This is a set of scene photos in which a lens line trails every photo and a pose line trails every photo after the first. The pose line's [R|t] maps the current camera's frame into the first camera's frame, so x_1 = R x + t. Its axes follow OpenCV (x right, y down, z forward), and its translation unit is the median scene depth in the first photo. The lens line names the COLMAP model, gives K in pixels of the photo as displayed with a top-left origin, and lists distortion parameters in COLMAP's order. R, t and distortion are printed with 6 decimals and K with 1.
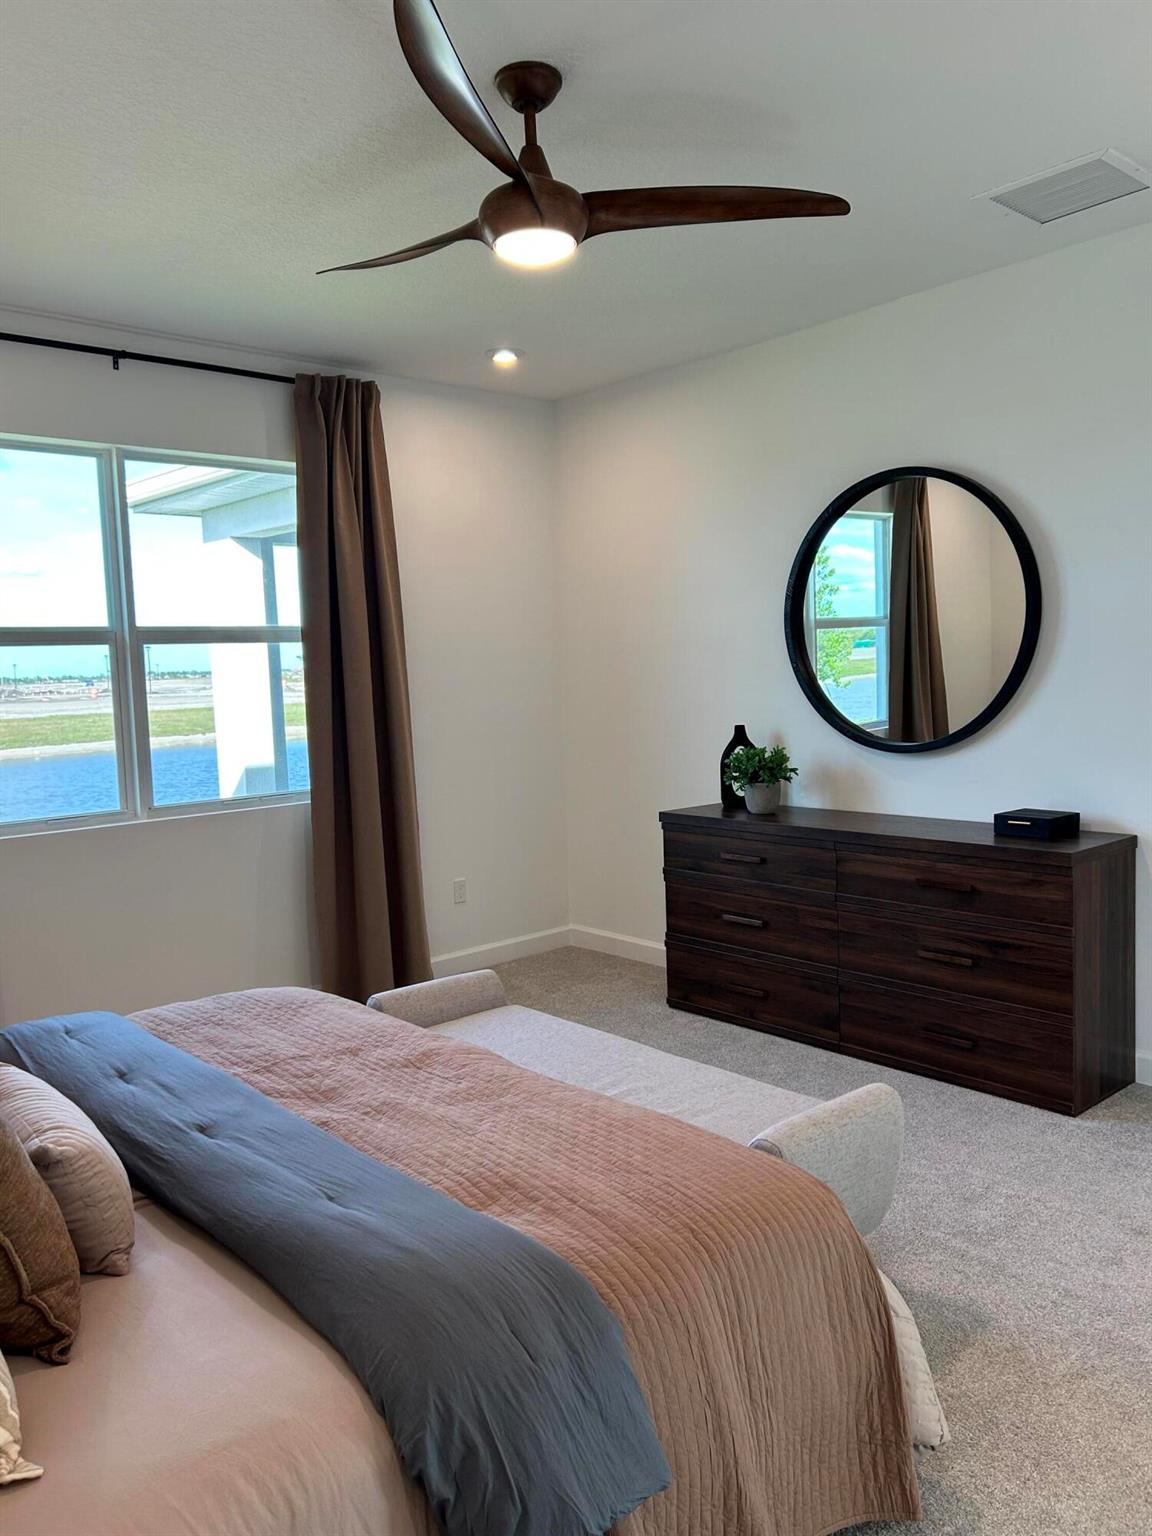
lens RADIAL K [[1145.6, 0, 572.1], [0, 1145.6, 764.0], [0, 0, 1]] dist [0.001182, -0.002147]
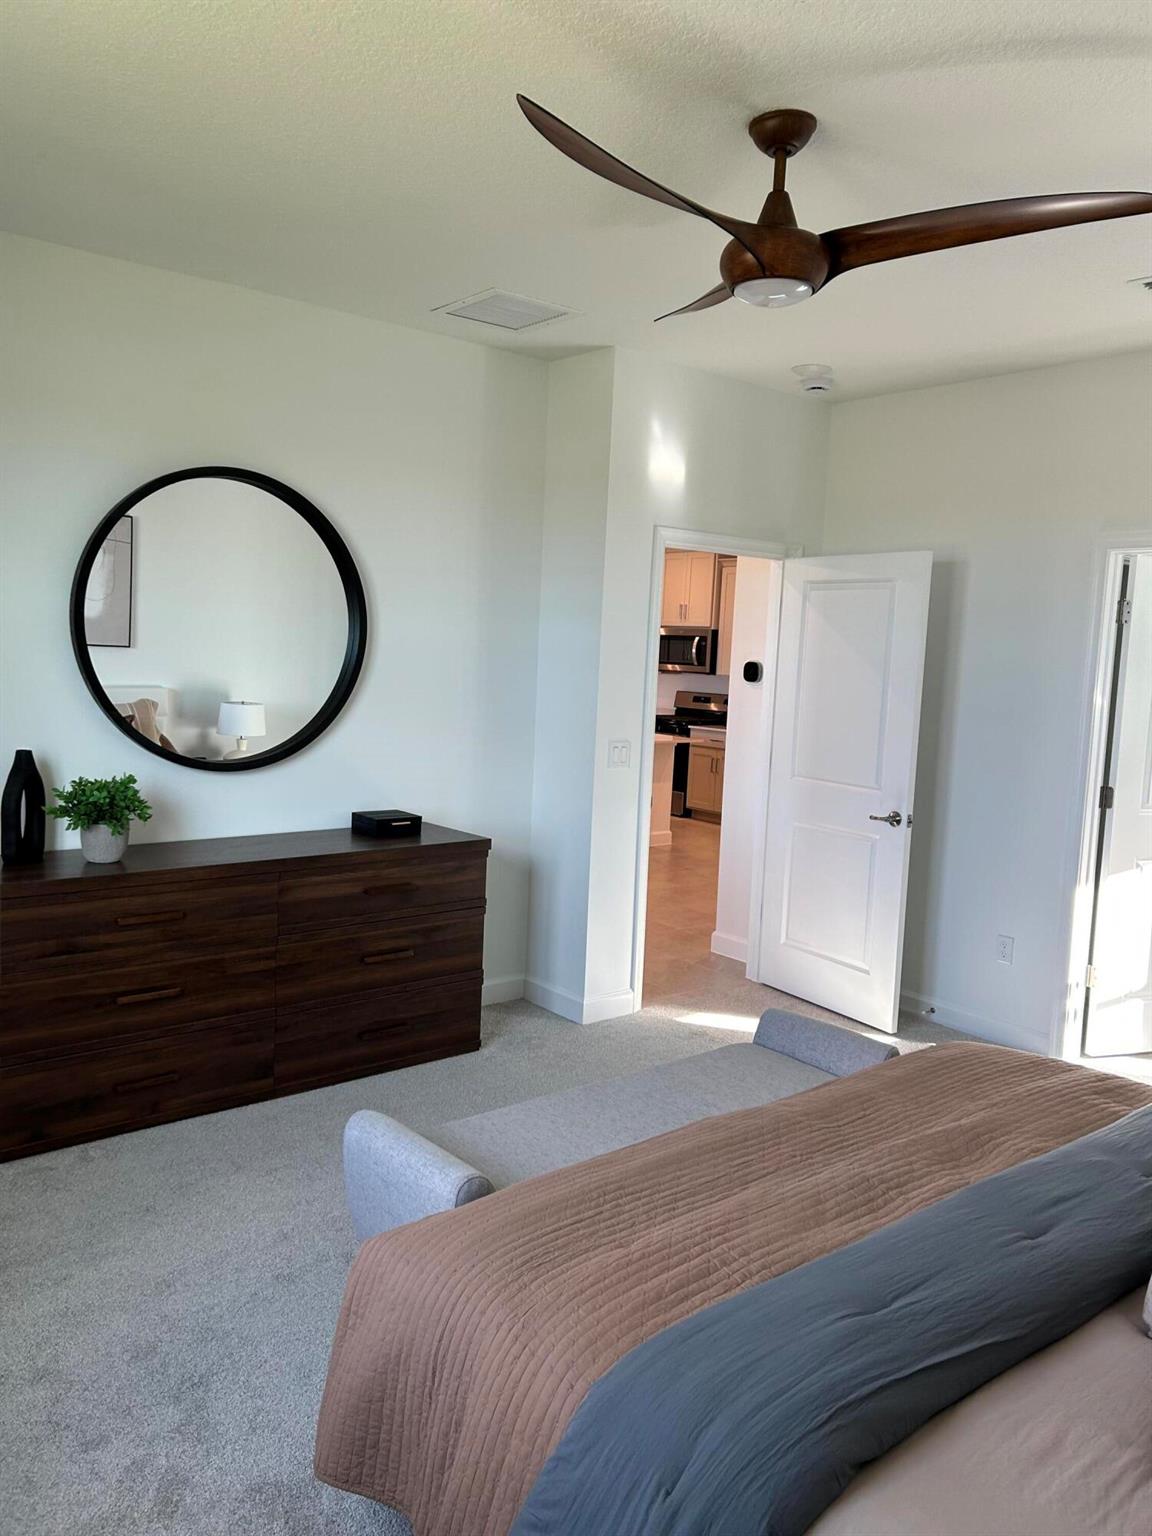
lens RADIAL K [[1145.6, 0, 572.1], [0, 1145.6, 764.0], [0, 0, 1]] dist [0.001182, -0.002147]
pose [[0.041922, -0.071048, 0.996592, -0.696867], [0.044255, 0.996622, 0.069188, -0.073908], [-0.998140, 0.041204, 0.044925, 0.750572]]
